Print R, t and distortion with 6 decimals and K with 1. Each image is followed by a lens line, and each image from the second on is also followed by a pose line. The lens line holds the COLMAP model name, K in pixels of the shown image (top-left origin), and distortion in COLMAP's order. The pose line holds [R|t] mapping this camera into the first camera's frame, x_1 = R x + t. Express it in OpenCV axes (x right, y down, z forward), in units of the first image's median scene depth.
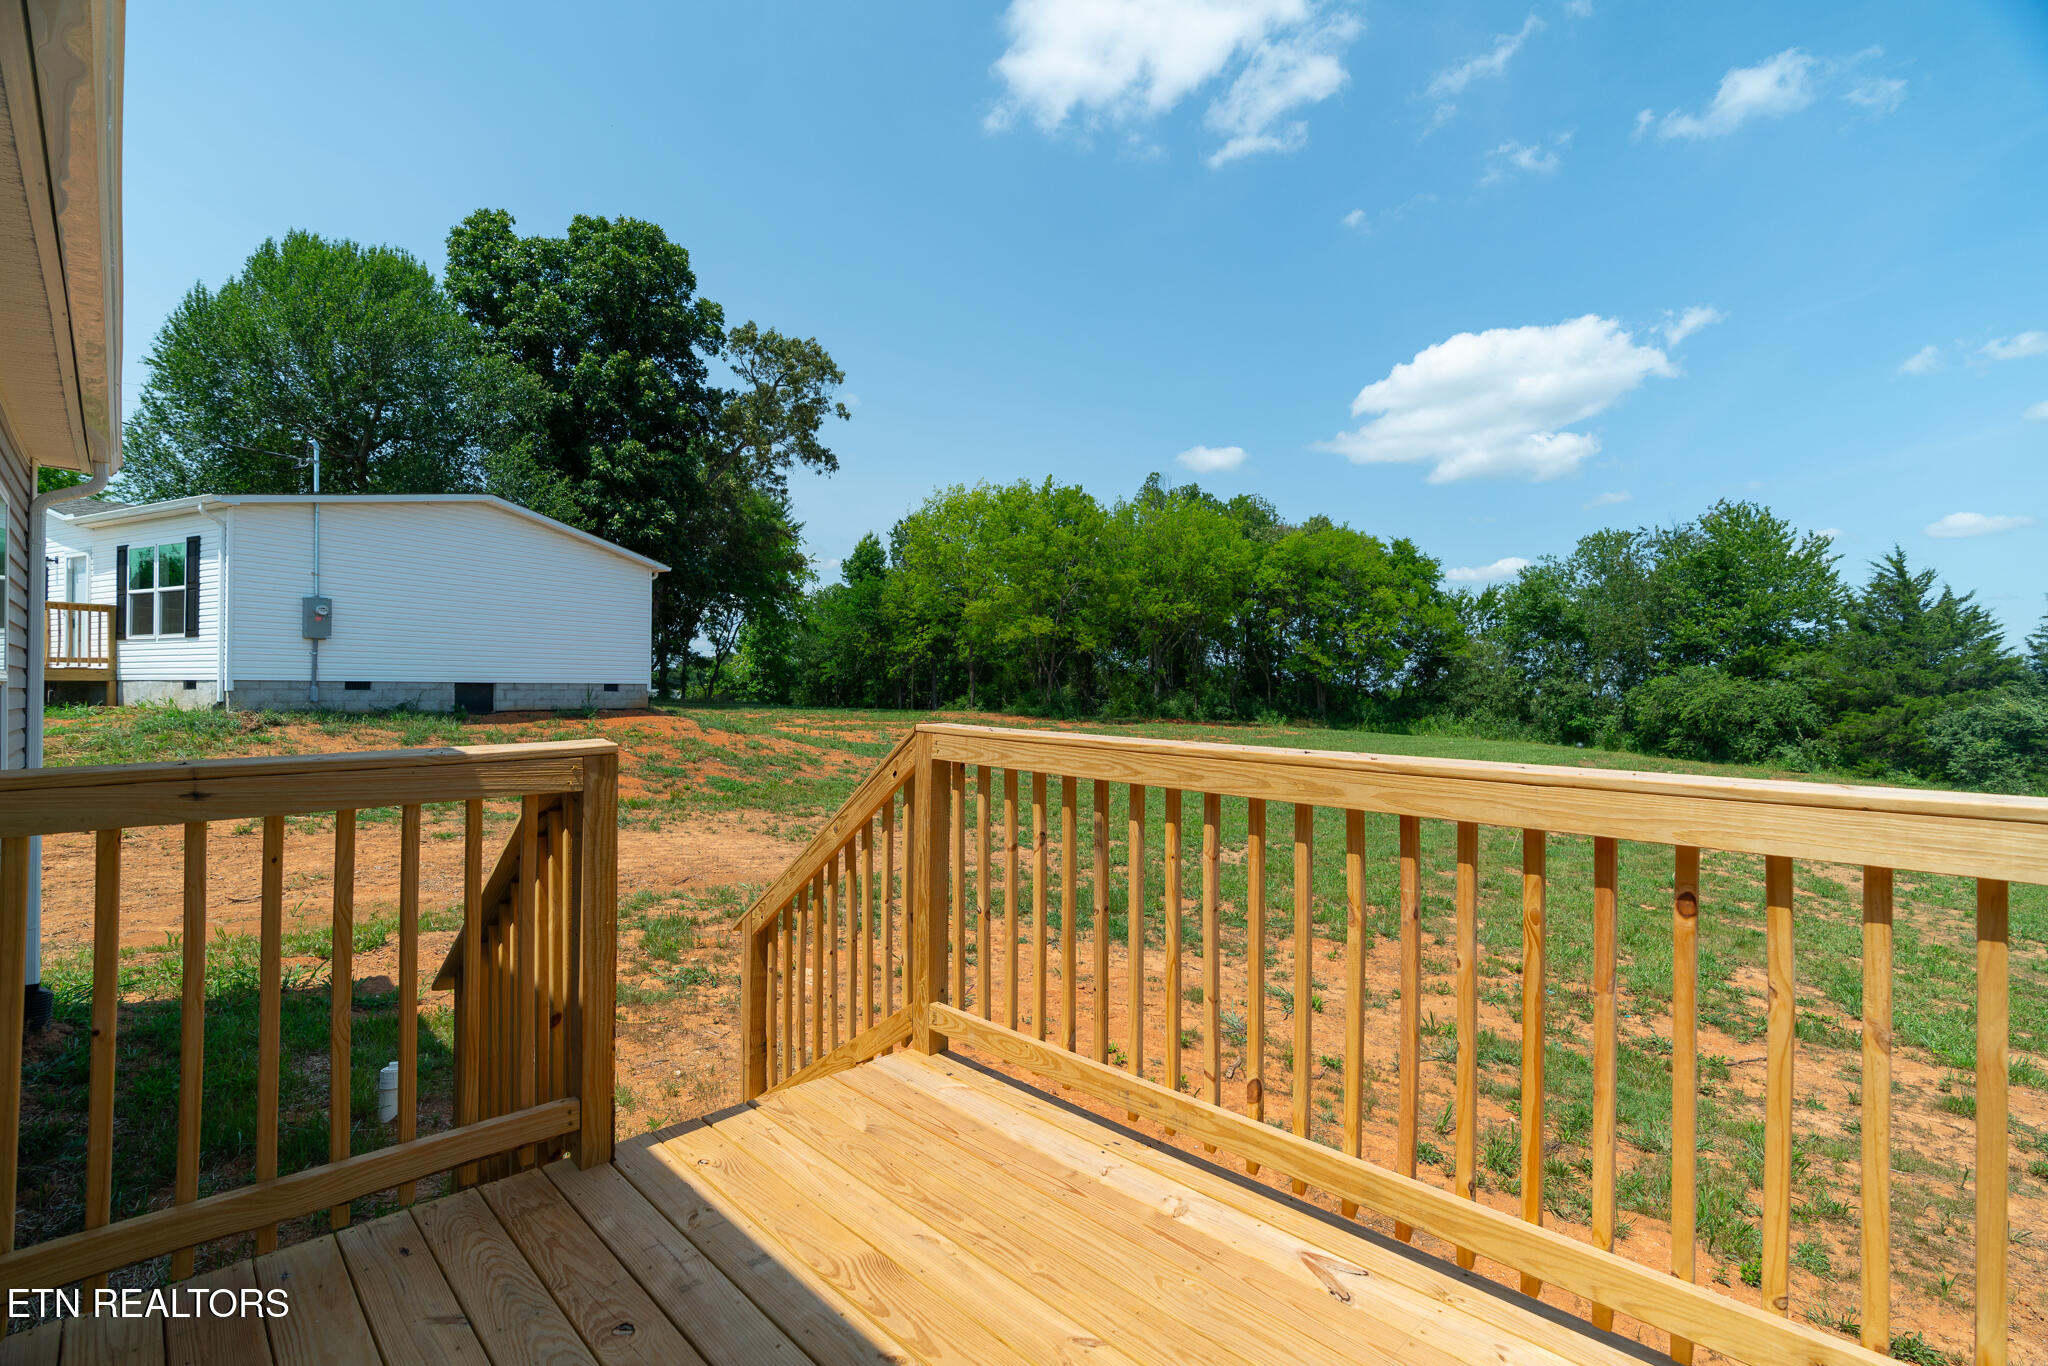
lens RADIAL K [[916.3, 0, 1024.0], [0, 916.3, 683.0], [0, 0, 1]] dist [-0.021640, 0.010803]
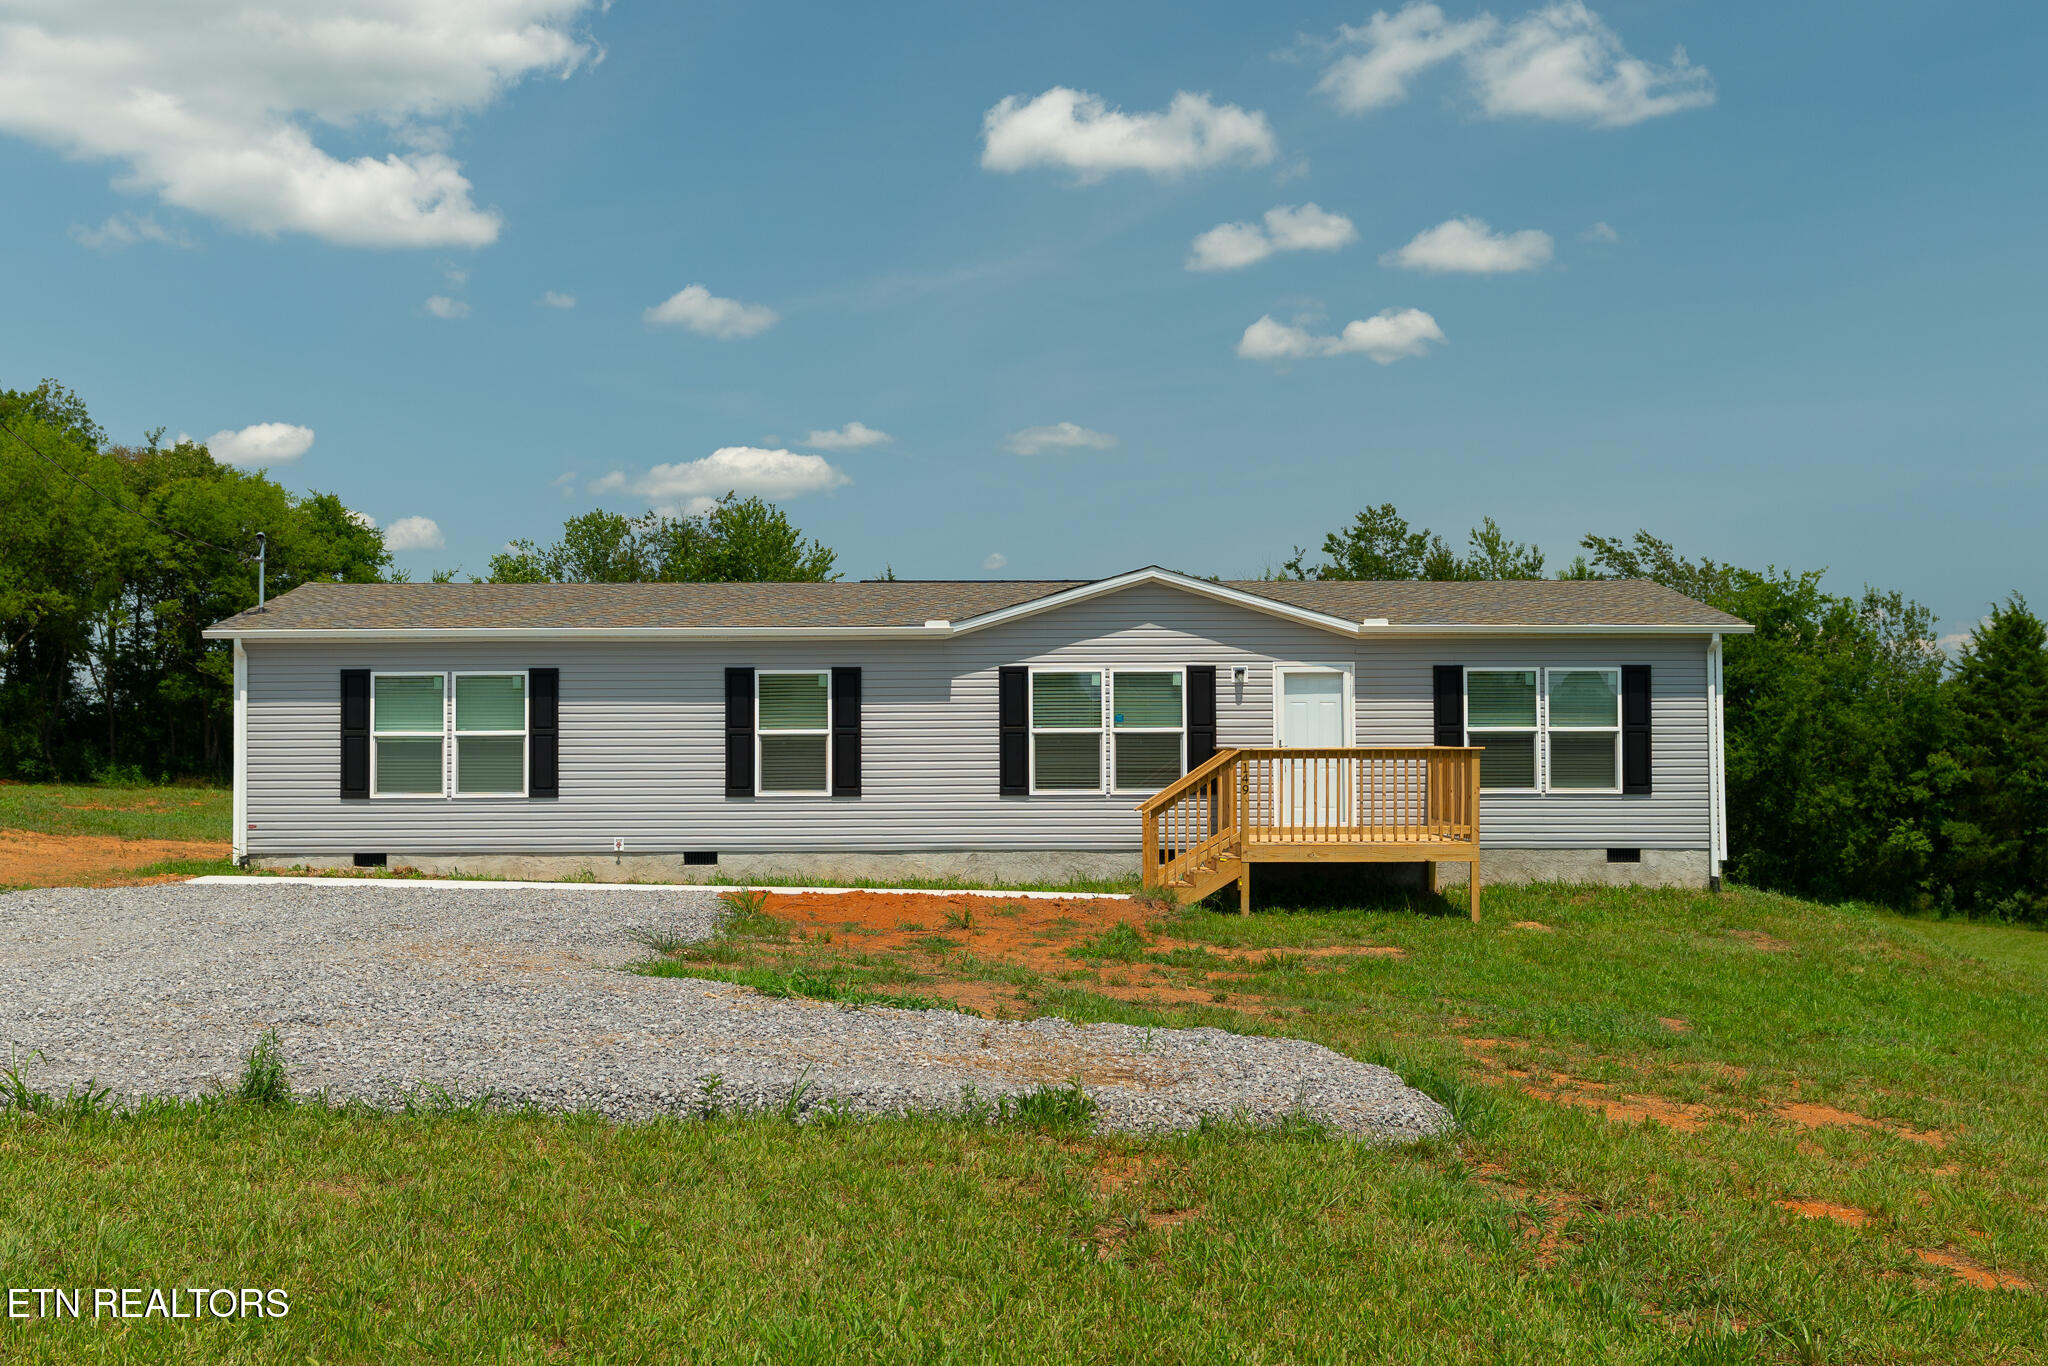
lens RADIAL K [[2223.3, 0, 972.1], [0, 2223.3, 681.3], [0, 0, 1]] dist [-0.003731, 0.002246]
pose [[0.695513, 0.010799, 0.718433, -0.478657], [-0.001940, 0.999912, -0.013153, -0.008505], [-0.718511, 0.007755, 0.695472, -0.506360]]
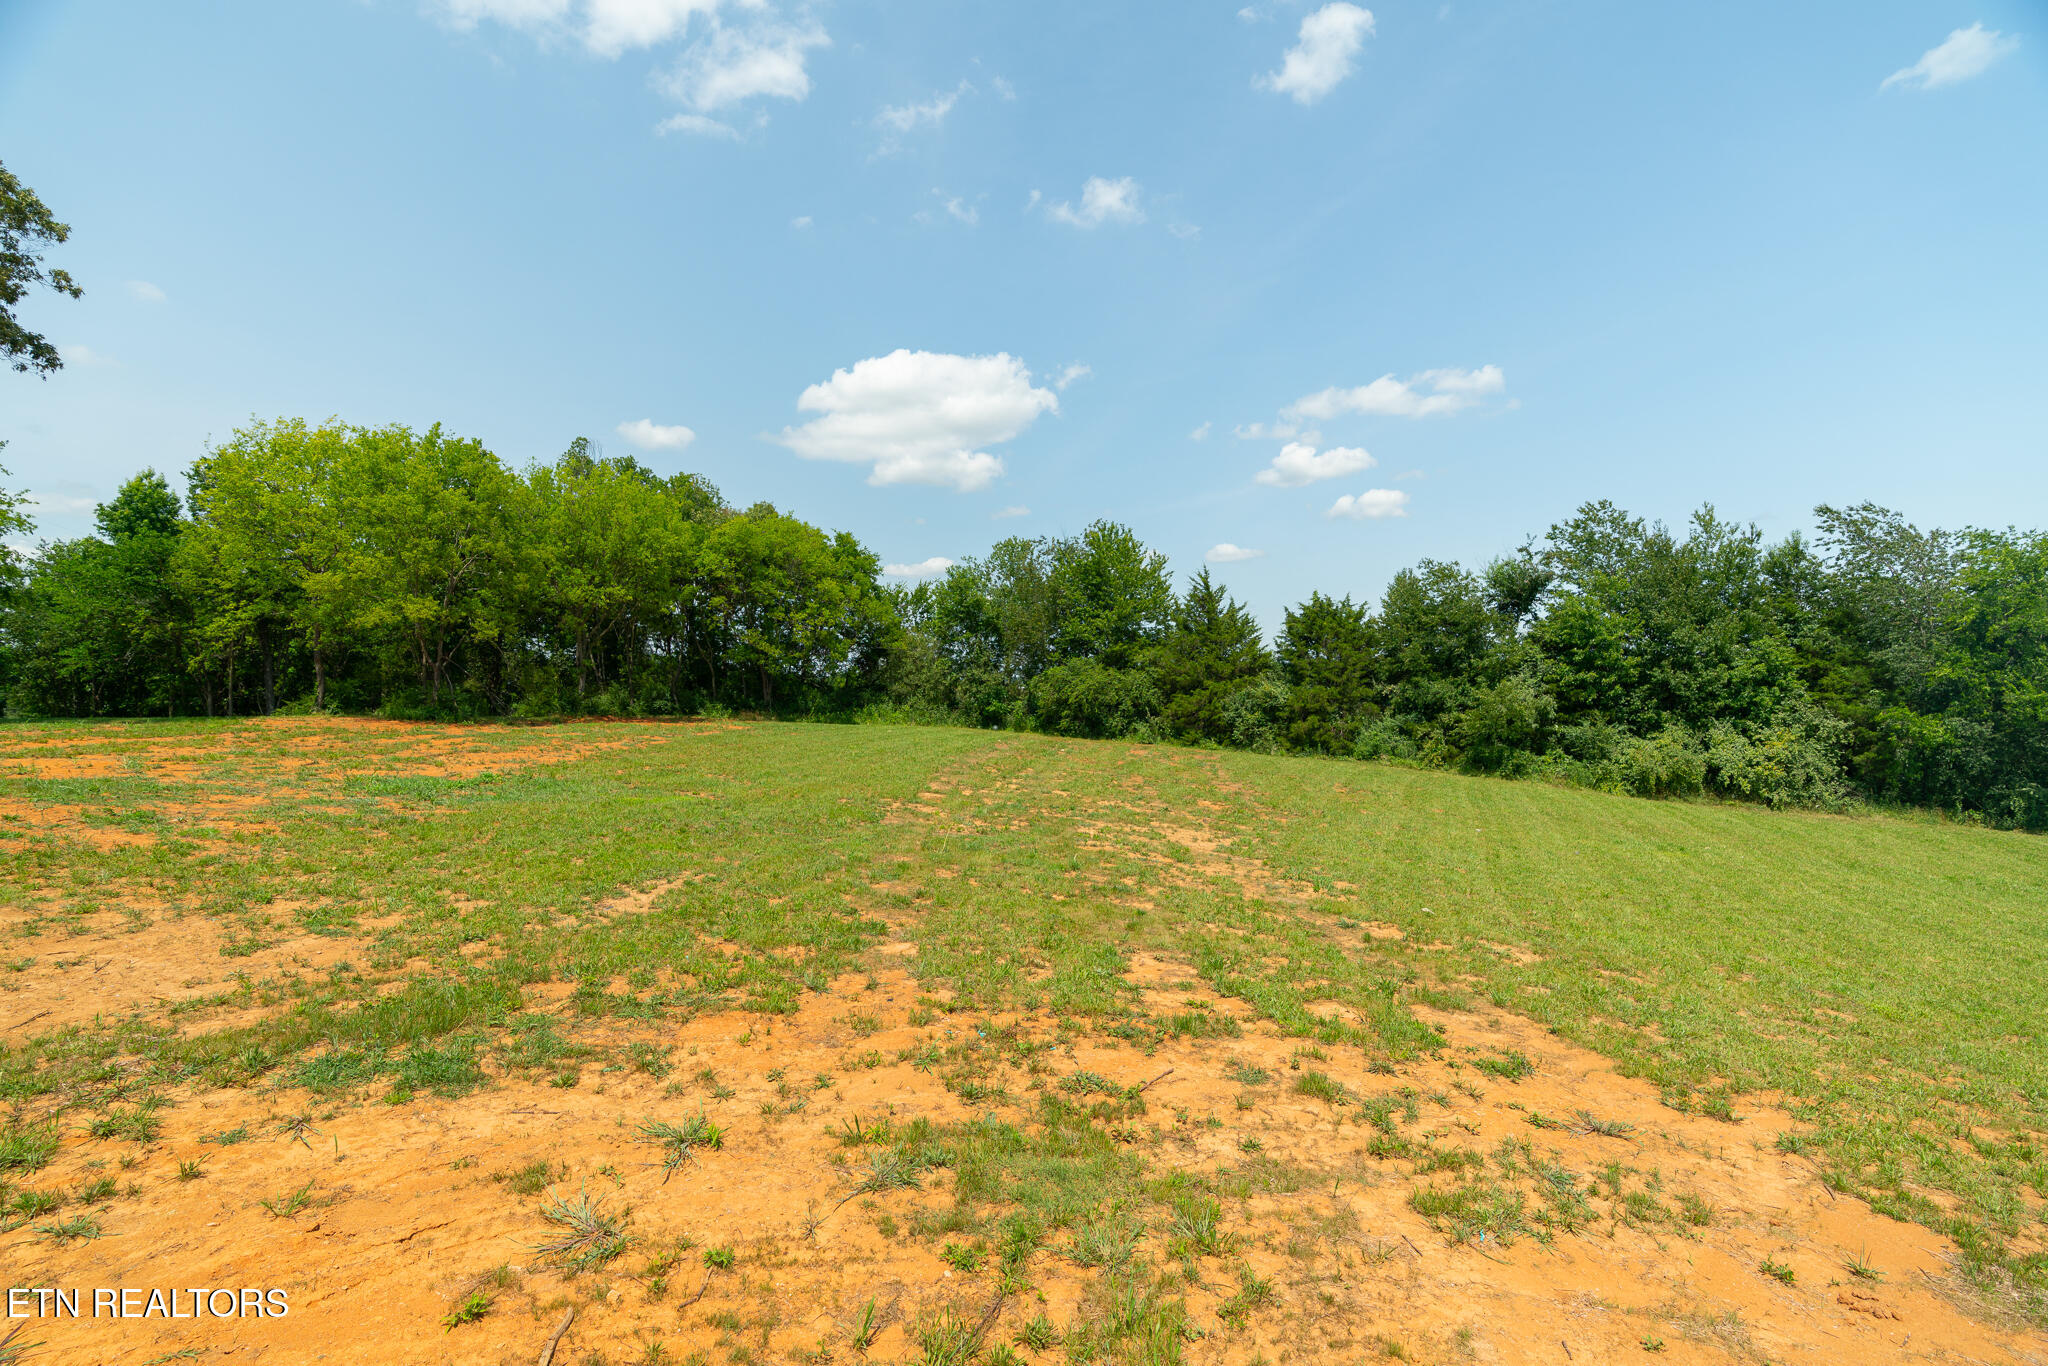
lens RADIAL K [[916.3, 0, 1024.0], [0, 916.3, 683.0], [0, 0, 1]] dist [-0.021640, 0.010803]
pose [[0.835459, -0.014621, 0.549359, 0.020075], [0.006911, 0.999846, 0.016100, -0.005193], [-0.549510, -0.009655, 0.835432, 0.037199]]
